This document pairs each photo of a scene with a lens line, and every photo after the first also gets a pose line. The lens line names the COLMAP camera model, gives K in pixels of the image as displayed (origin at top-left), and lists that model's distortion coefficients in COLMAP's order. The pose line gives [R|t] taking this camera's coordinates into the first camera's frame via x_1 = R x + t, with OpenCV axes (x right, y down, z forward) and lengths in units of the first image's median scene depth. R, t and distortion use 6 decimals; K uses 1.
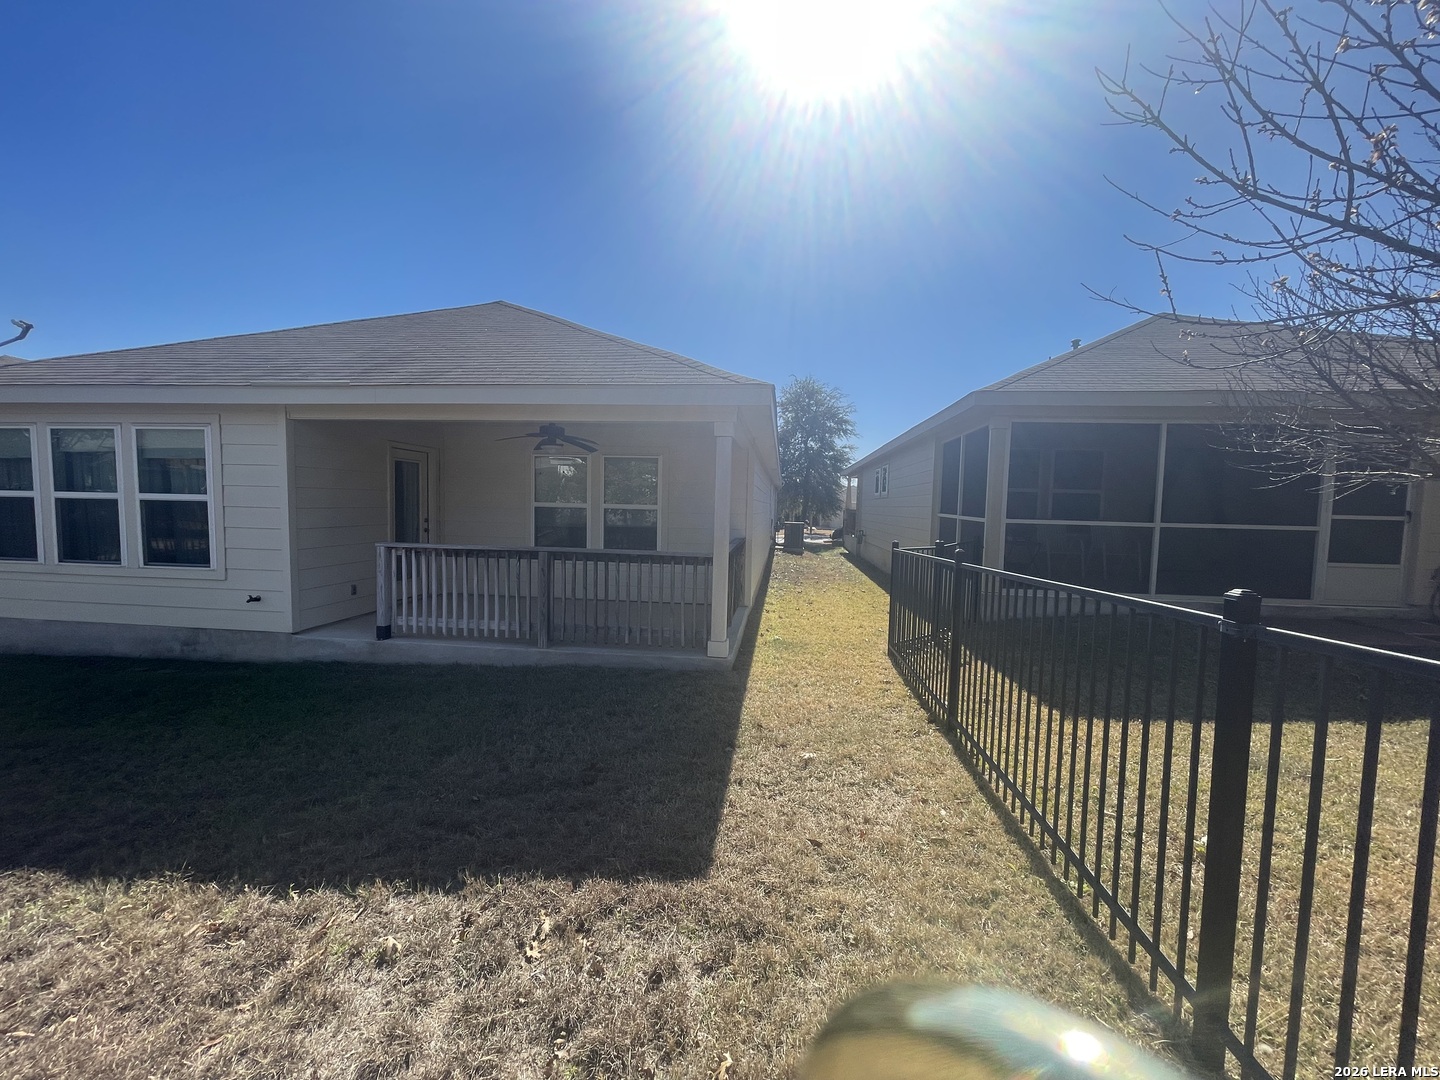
lens RADIAL K [[584.6, 0, 711.7], [0, 584.6, 541.8], [0, 0, 1]] dist [0.001183, 0.000176]
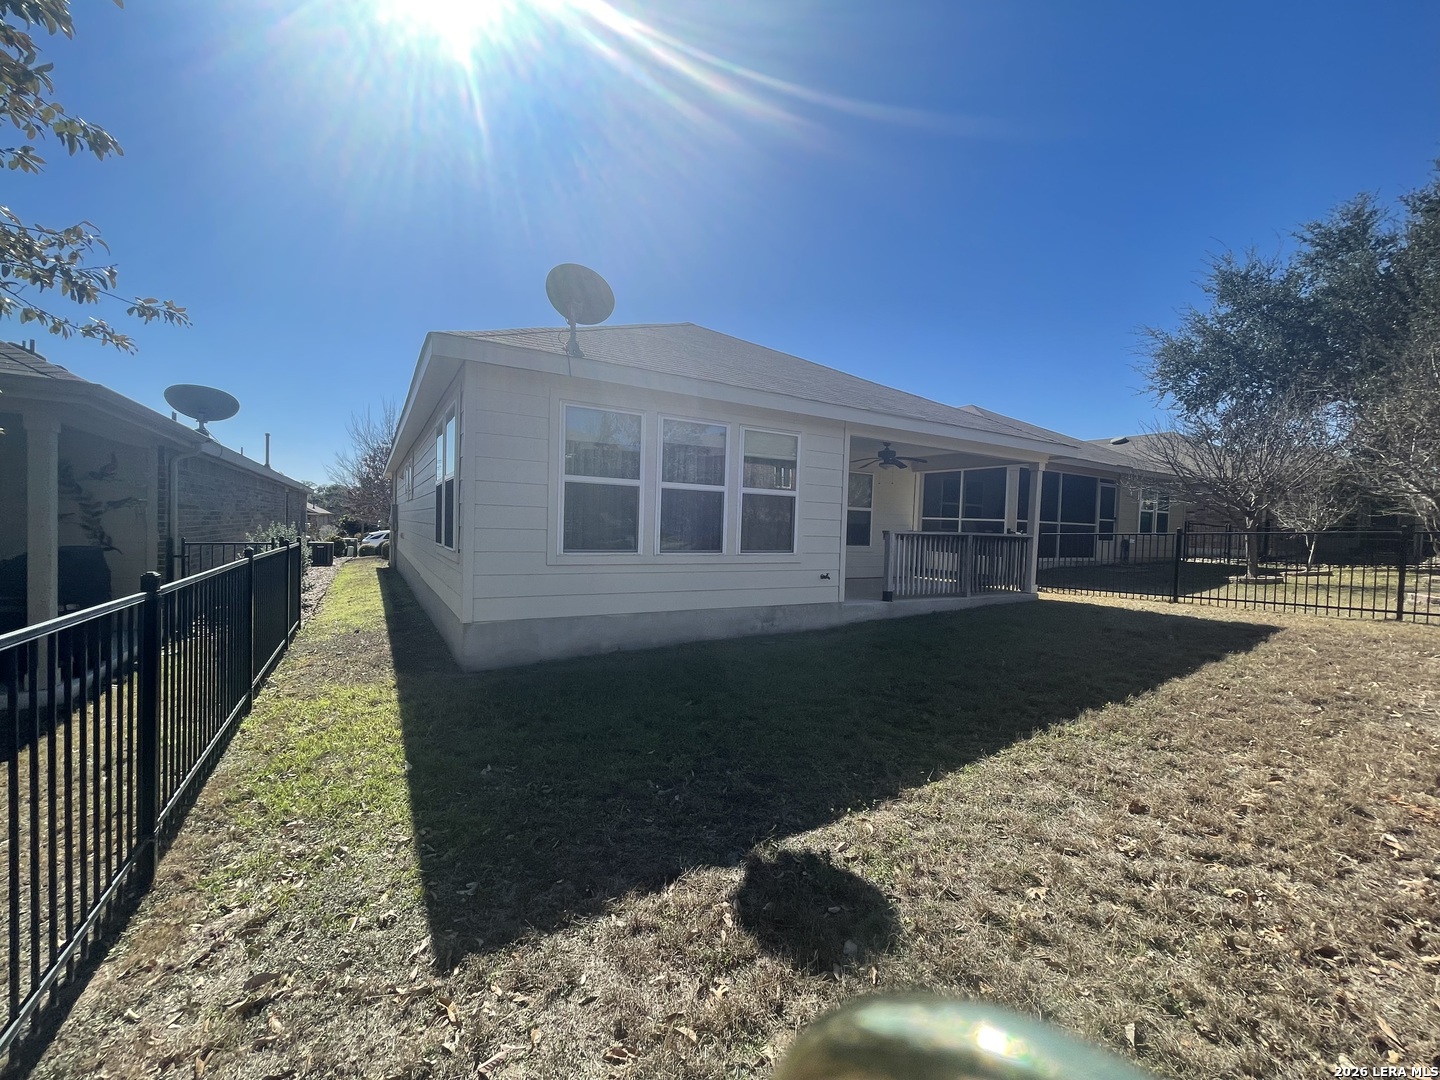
lens RADIAL K [[584.6, 0, 719.3], [0, 584.6, 535.1], [0, 0, 1]] dist [0.001183, 0.000176]
pose [[0.789745, -0.007174, 0.613394, -1.675428], [0.017147, 0.999799, -0.010384, 0.017442], [-0.613196, 0.018718, 0.789709, 0.150827]]
